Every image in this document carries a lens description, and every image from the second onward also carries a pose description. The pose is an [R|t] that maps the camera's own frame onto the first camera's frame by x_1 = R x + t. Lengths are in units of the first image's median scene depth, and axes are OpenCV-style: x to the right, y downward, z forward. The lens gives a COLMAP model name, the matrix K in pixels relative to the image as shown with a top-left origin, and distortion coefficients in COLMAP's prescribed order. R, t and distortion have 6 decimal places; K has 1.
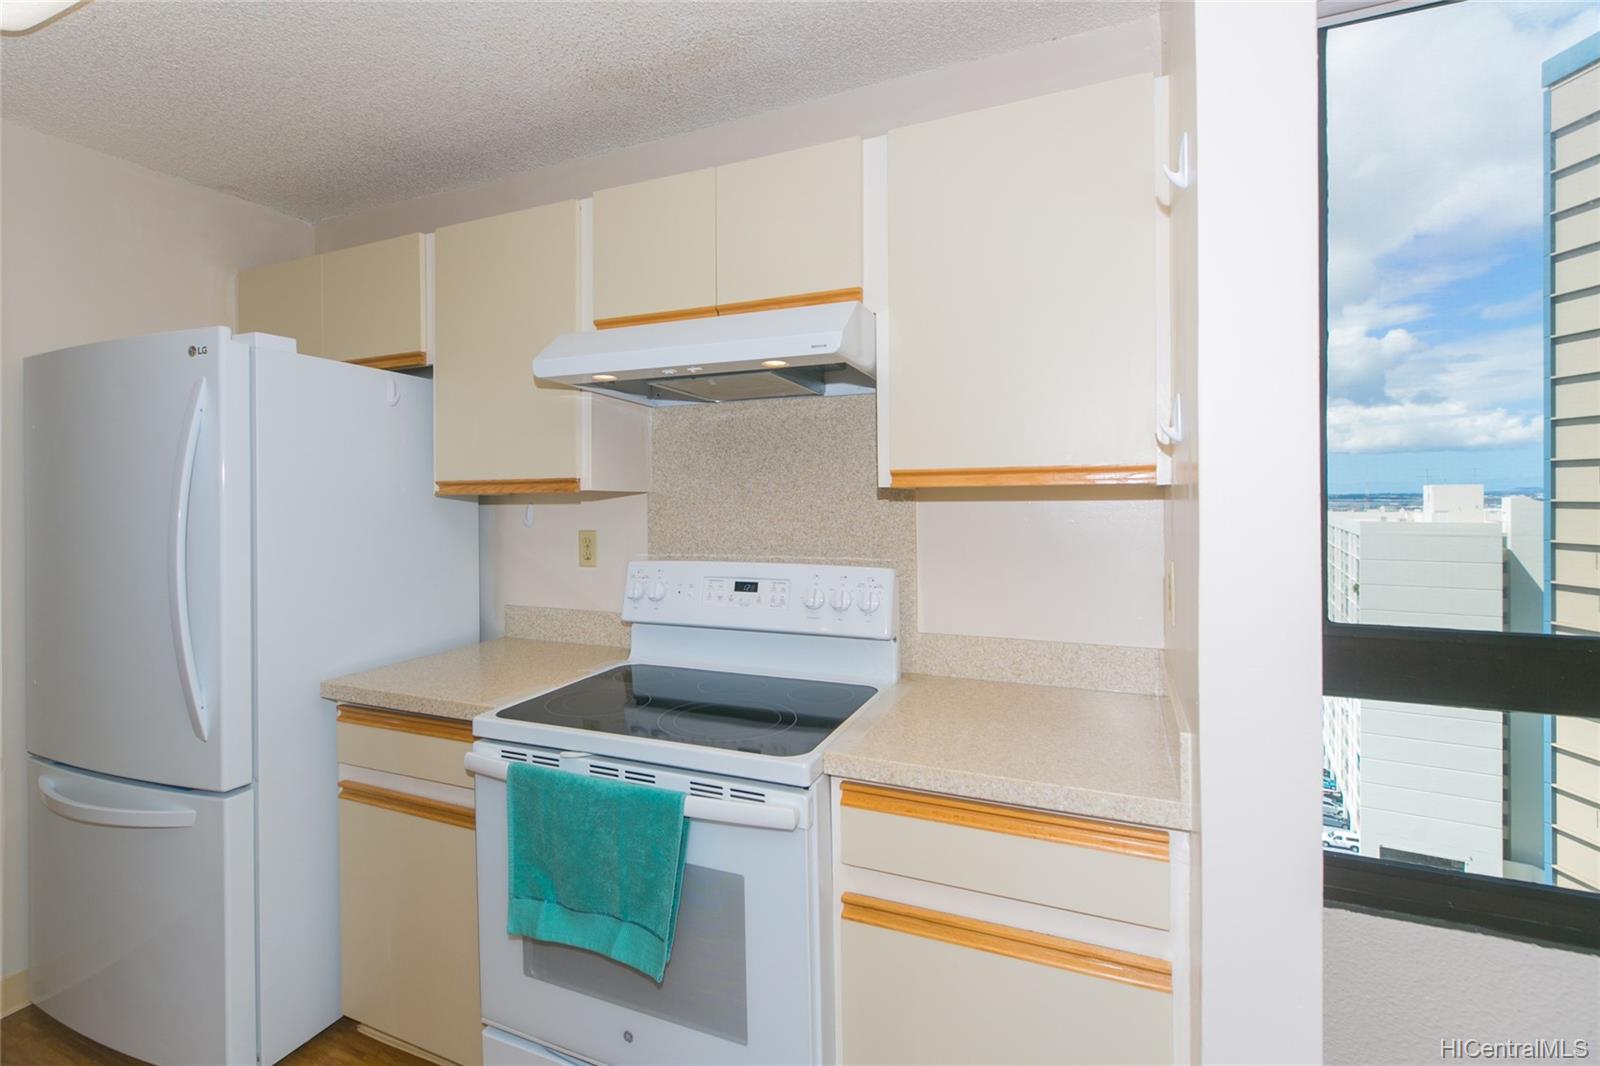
lens RADIAL K [[720.7, 0, 747.0], [0, 720.7, 504.8], [0, 0, 1]] dist [0.011684, -0.004771]
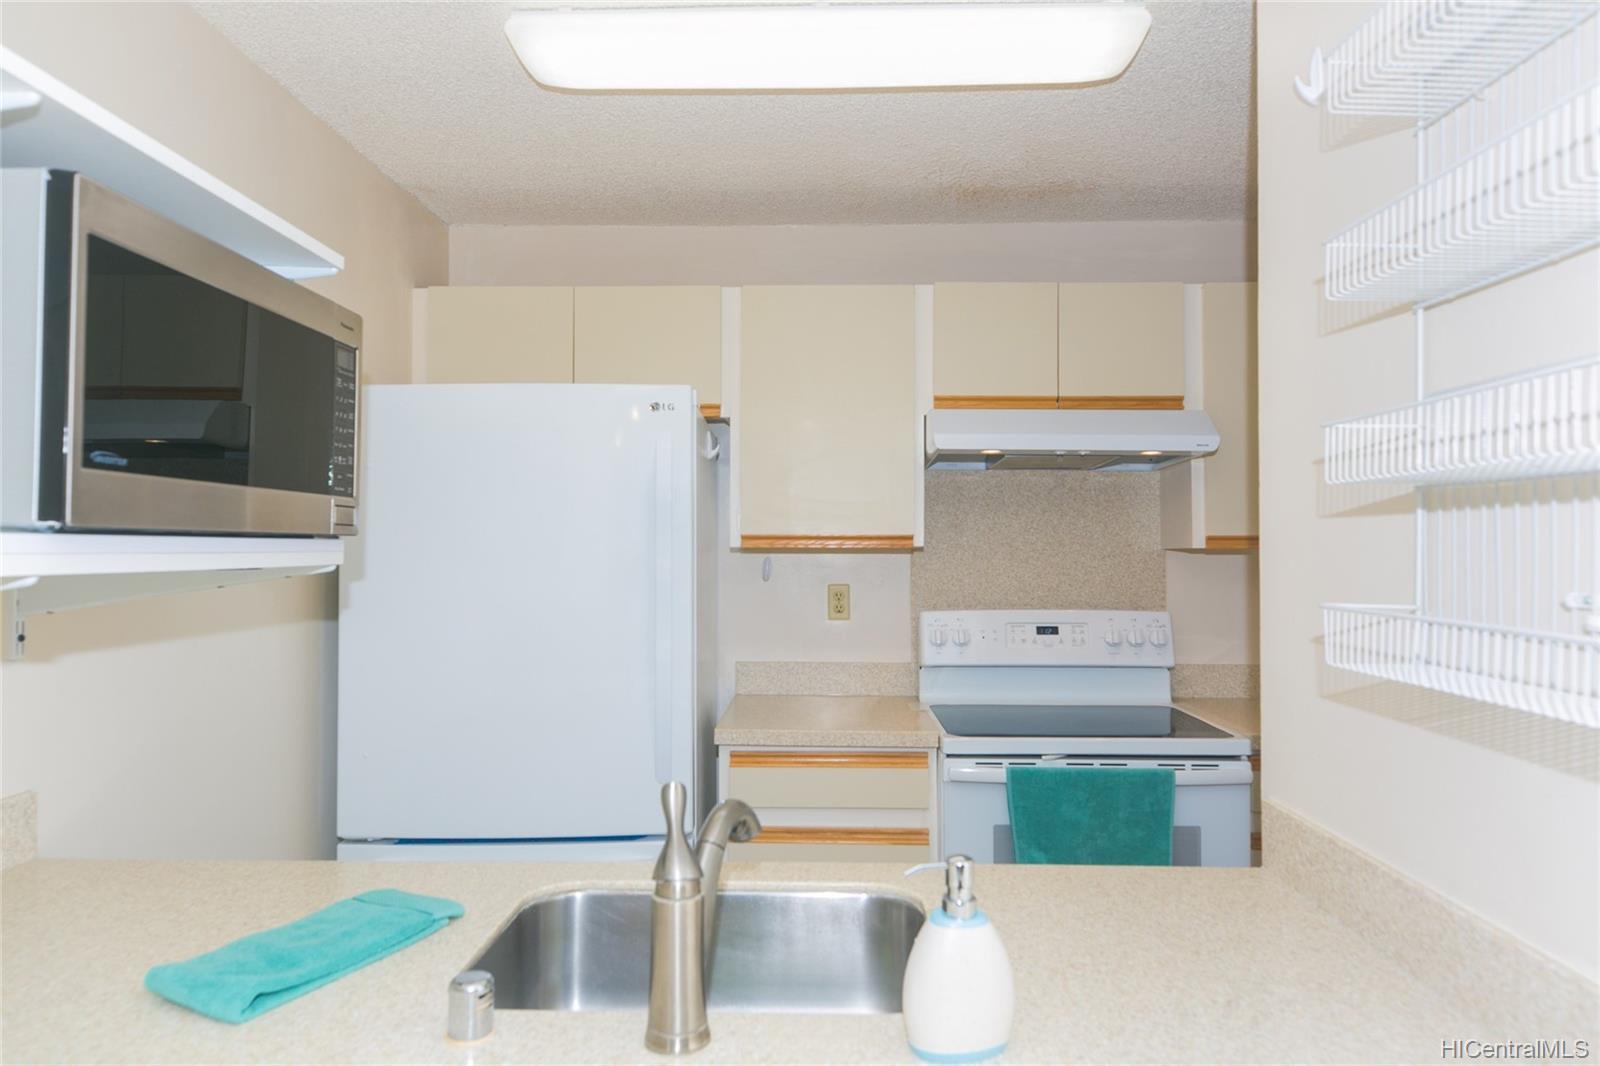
lens RADIAL K [[1011.4, 0, 739.6], [0, 1011.4, 540.0], [0, 0, 1]] dist [0.033156, 0.000327]
pose [[0.922359, 0.015190, 0.386036, -1.101941], [-0.007010, 0.999720, -0.022587, 0.007171], [-0.386271, 0.018127, 0.922207, -0.332379]]
